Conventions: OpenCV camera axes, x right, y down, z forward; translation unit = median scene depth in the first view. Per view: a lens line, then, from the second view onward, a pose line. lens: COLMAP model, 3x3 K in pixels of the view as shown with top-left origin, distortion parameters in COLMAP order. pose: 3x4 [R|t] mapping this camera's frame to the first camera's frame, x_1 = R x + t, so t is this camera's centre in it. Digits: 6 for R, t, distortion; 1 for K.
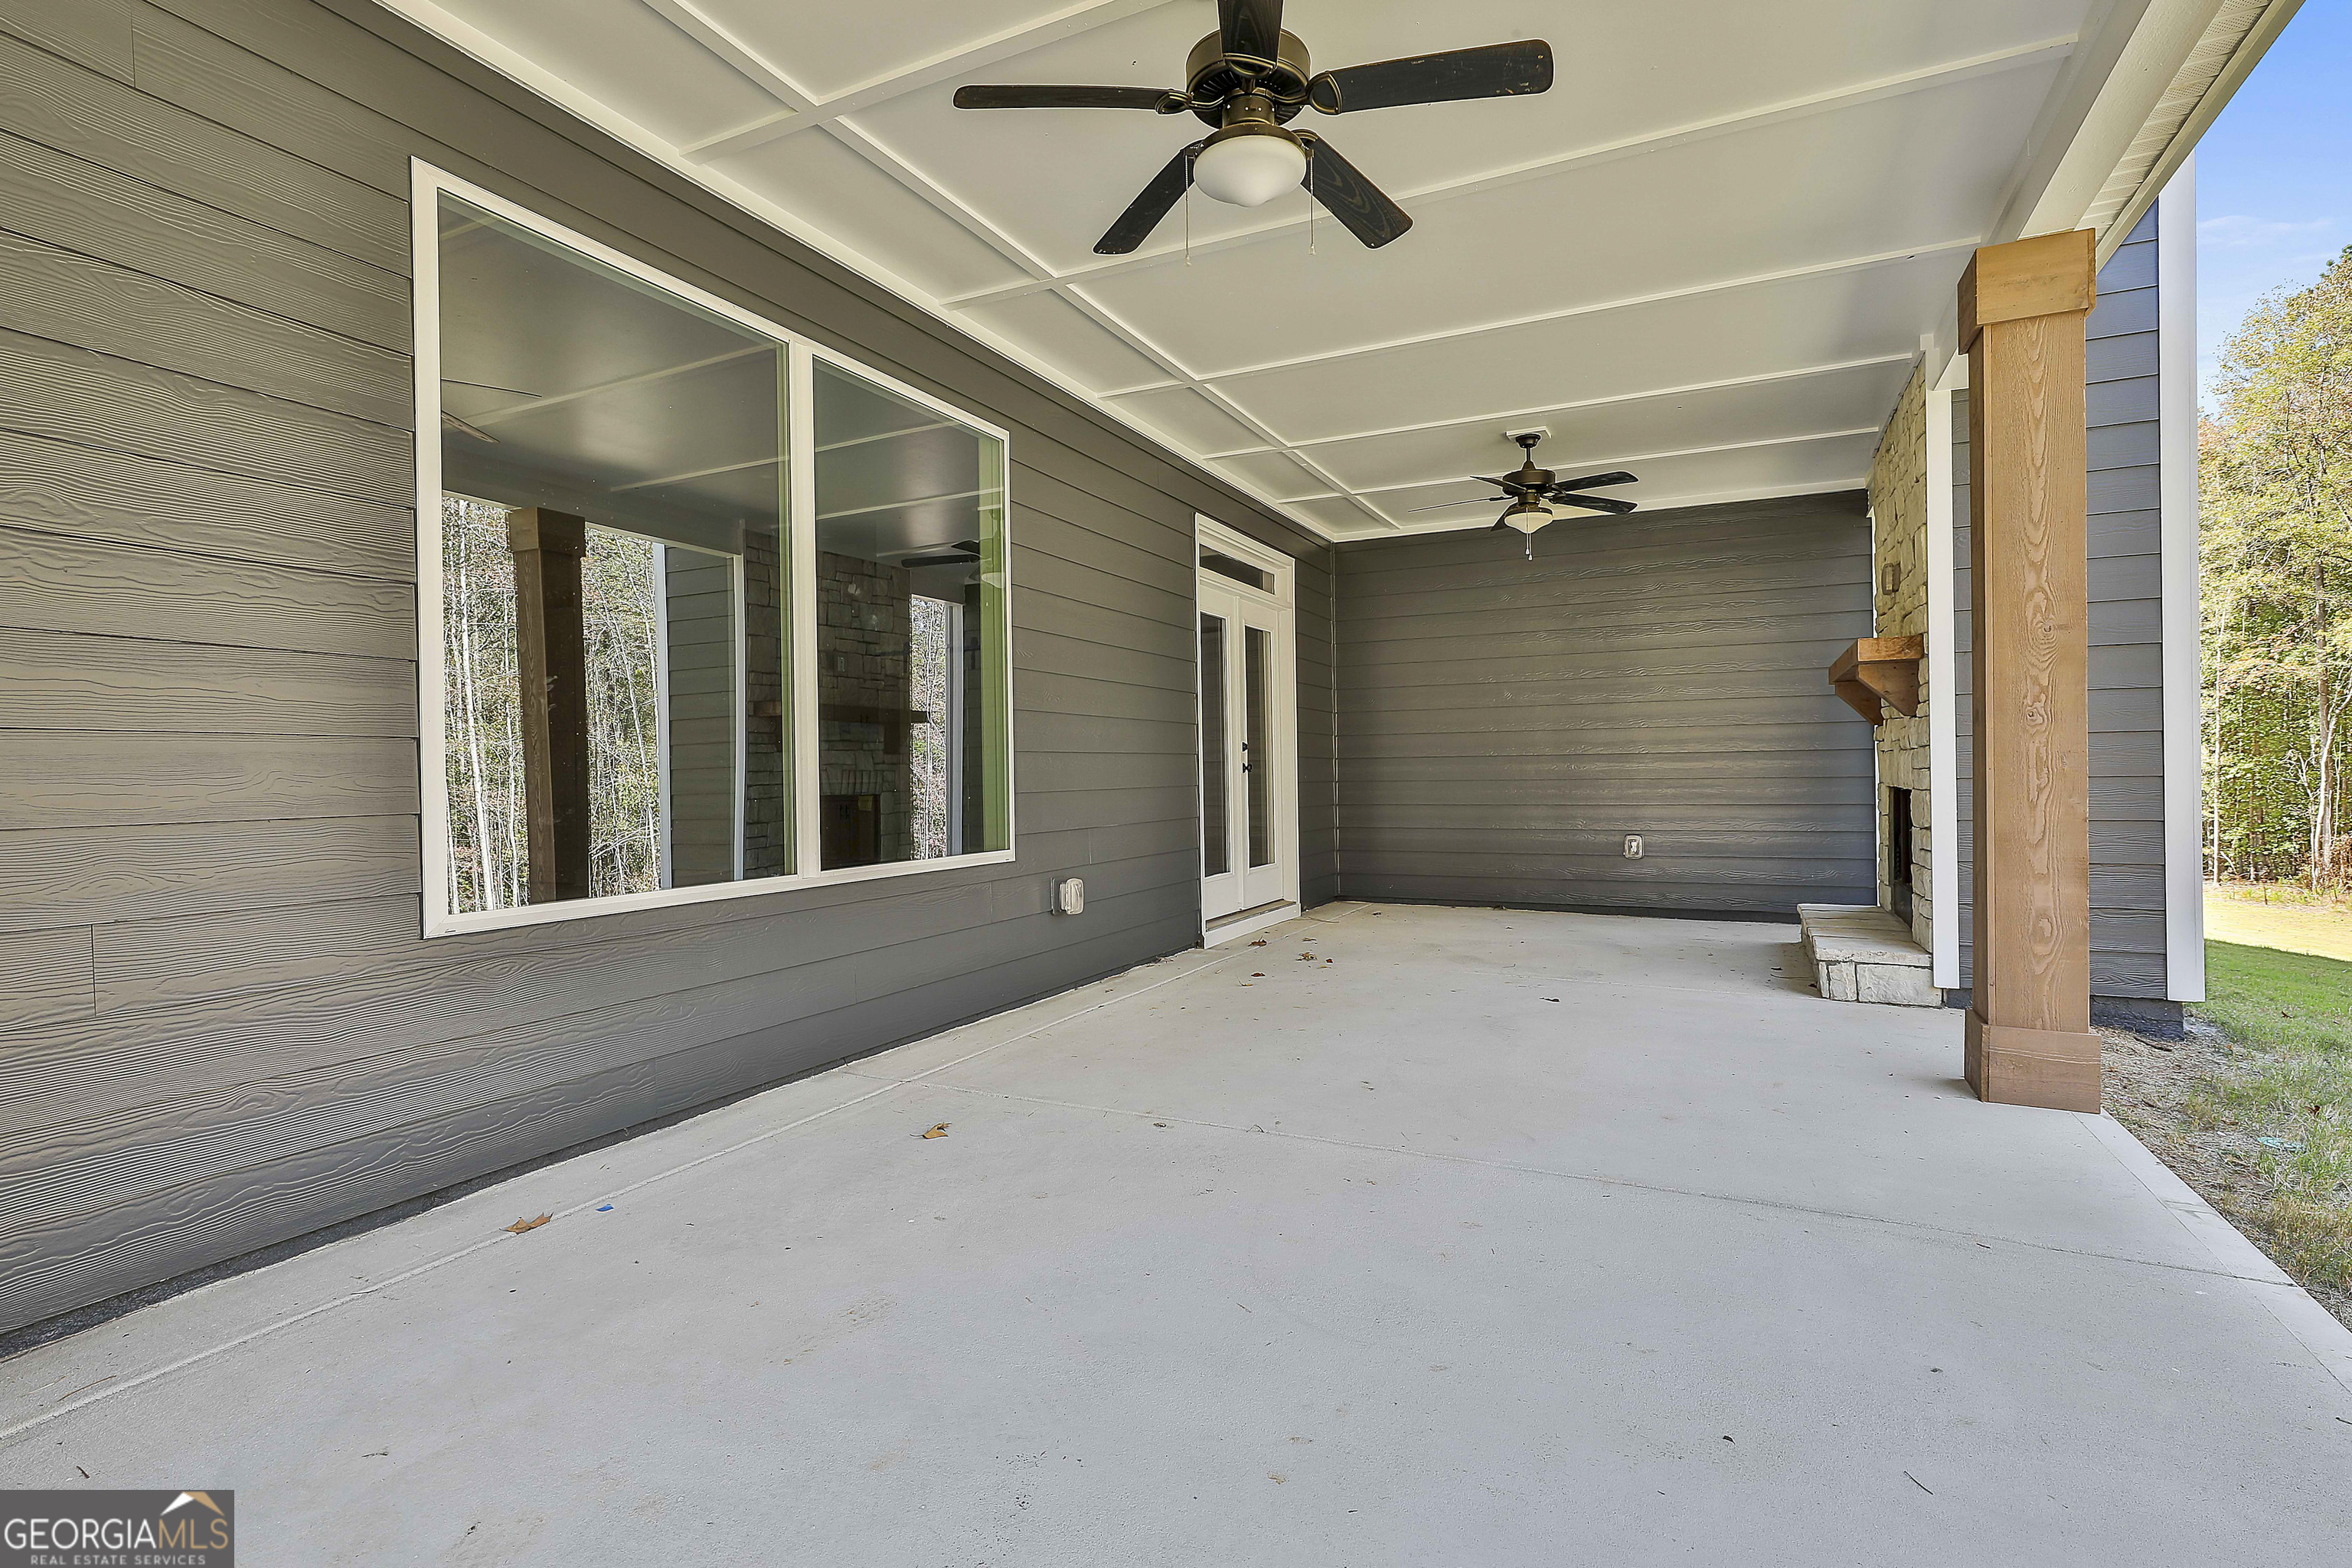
lens RADIAL K [[1125.2, 0, 1176.0], [0, 1125.2, 784.0], [0, 0, 1]] dist [-0.001210, 0.000499]
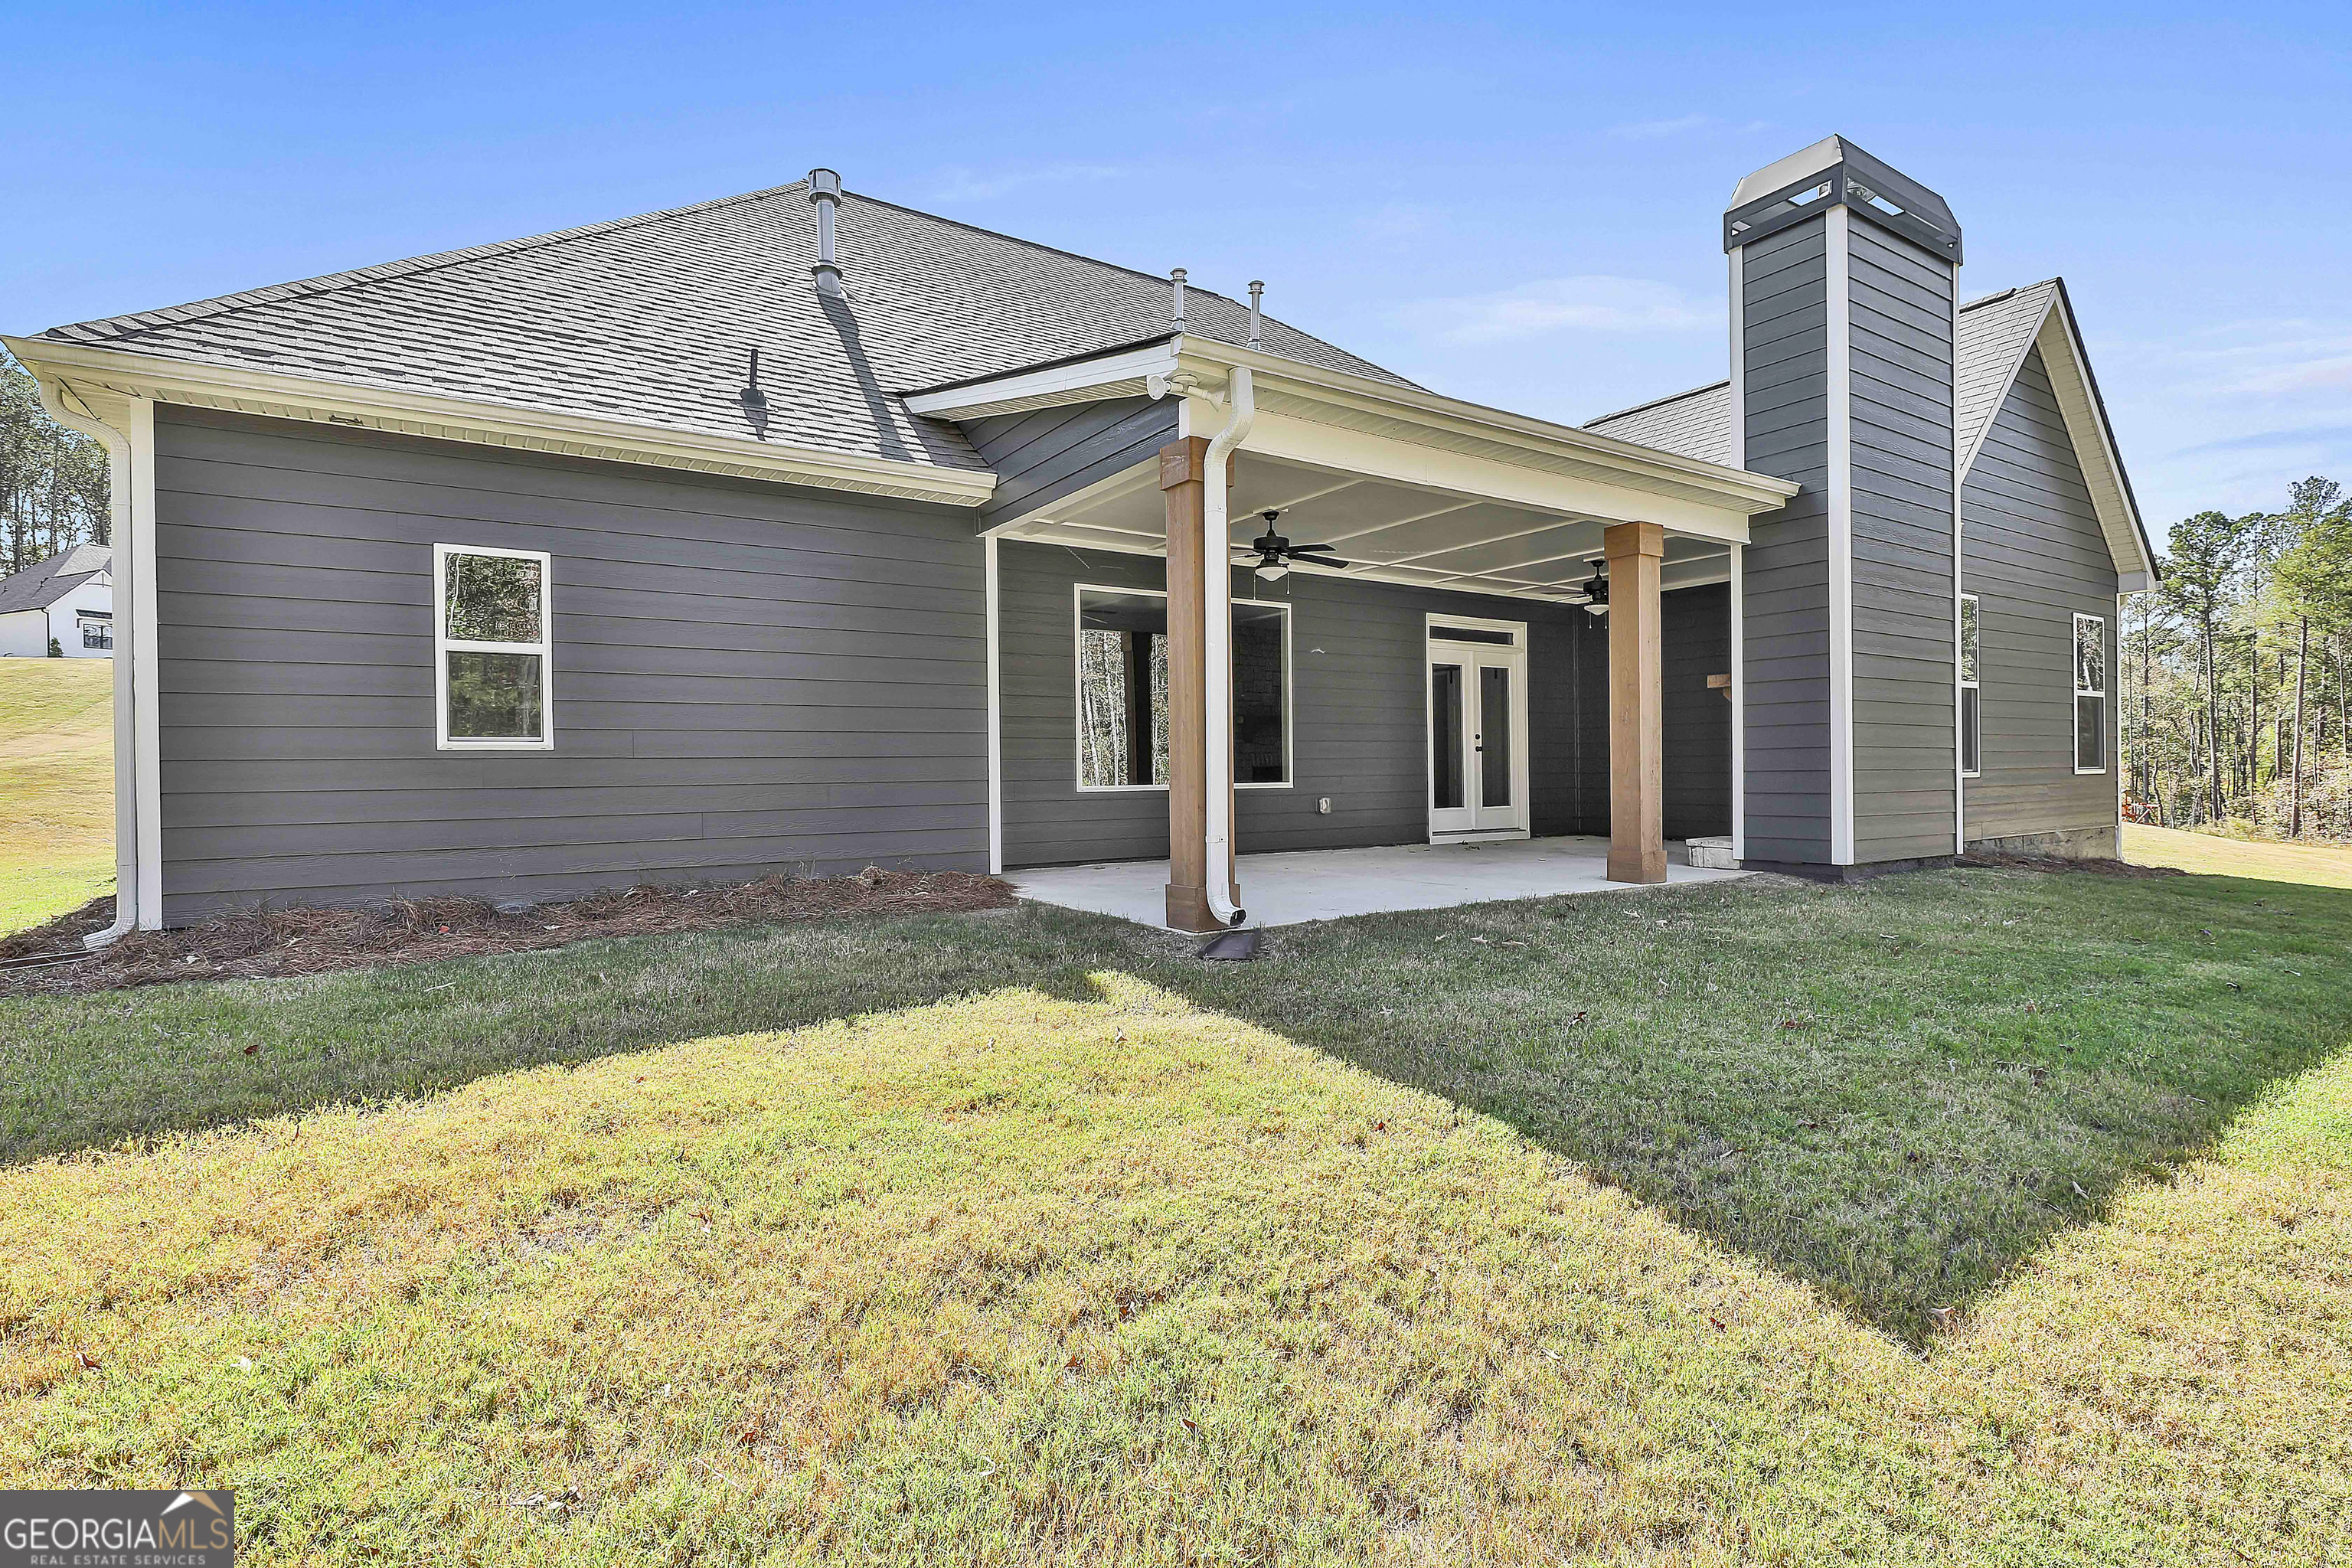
lens RADIAL K [[1125.2, 0, 1176.0], [0, 1125.2, 784.0], [0, 0, 1]] dist [-0.001210, 0.000499]
pose [[0.860737, 0.009623, -0.508959, 0.628585], [-0.007486, 0.999952, 0.006246, 0.037681], [0.508995, -0.001566, 0.860768, -0.849568]]
